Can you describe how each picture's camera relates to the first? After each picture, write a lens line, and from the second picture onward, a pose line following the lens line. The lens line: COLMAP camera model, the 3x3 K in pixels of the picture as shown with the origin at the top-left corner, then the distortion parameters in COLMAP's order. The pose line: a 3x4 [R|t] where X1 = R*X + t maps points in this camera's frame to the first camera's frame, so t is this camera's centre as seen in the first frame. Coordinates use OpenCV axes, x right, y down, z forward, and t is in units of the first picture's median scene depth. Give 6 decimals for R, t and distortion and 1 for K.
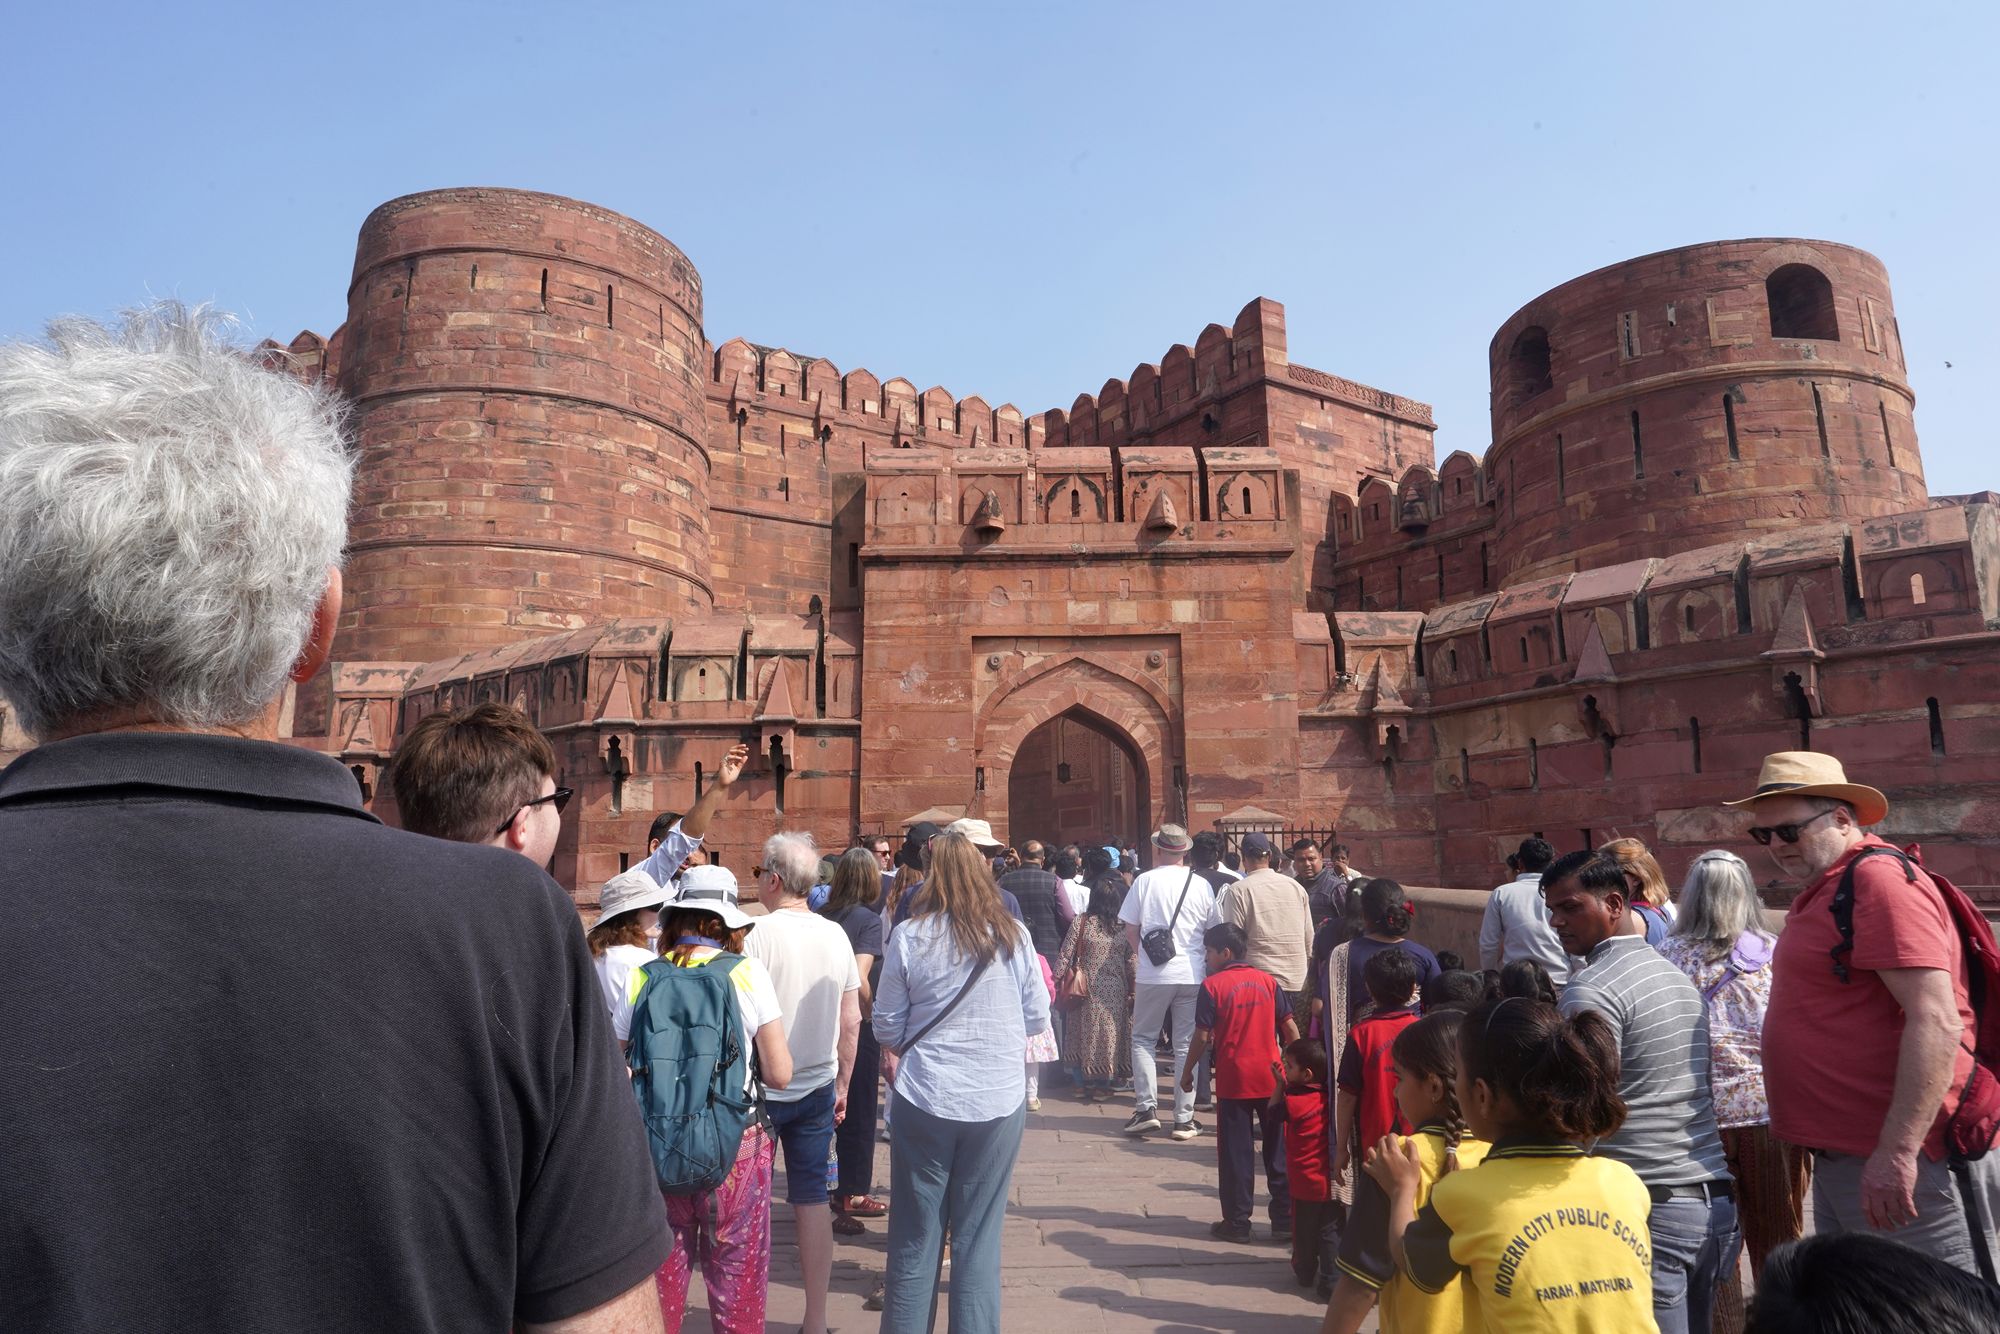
lens RADIAL K [[1313.5, 0, 993.7], [0, 1313.5, 671.8], [0, 0, 1]] dist [-0.019666, 0.026055]
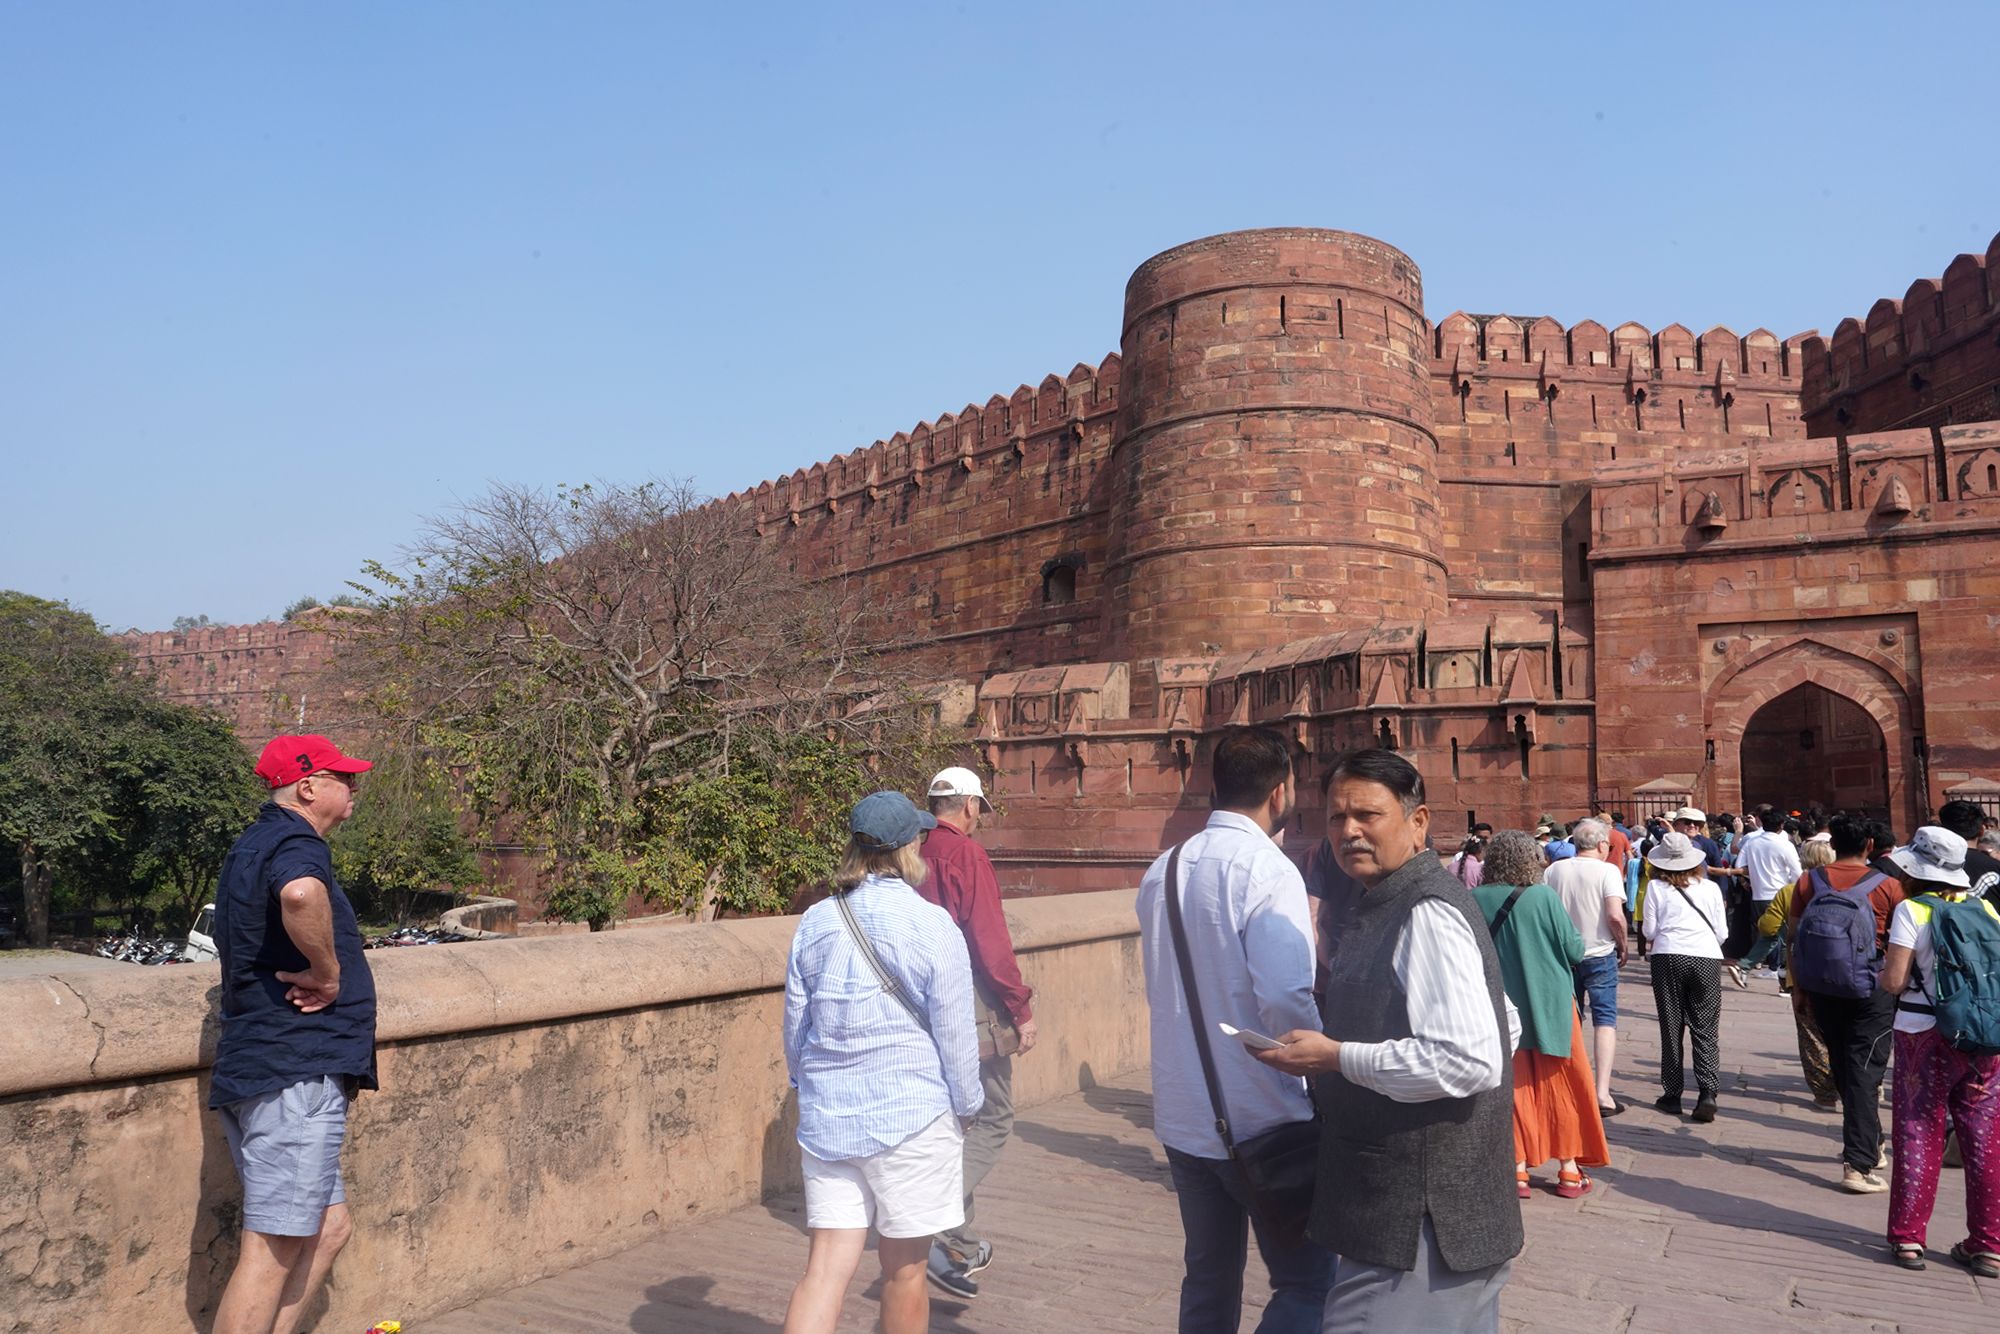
lens RADIAL K [[1400.8, 0, 992.9], [0, 1400.8, 669.0], [0, 0, 1]] dist [-0.028180, 0.029546]
pose [[0.868816, -0.033560, -0.493996, 0.046661], [0.053586, 0.998213, 0.026429, -0.051783], [0.492226, -0.049433, 0.869062, -0.335941]]
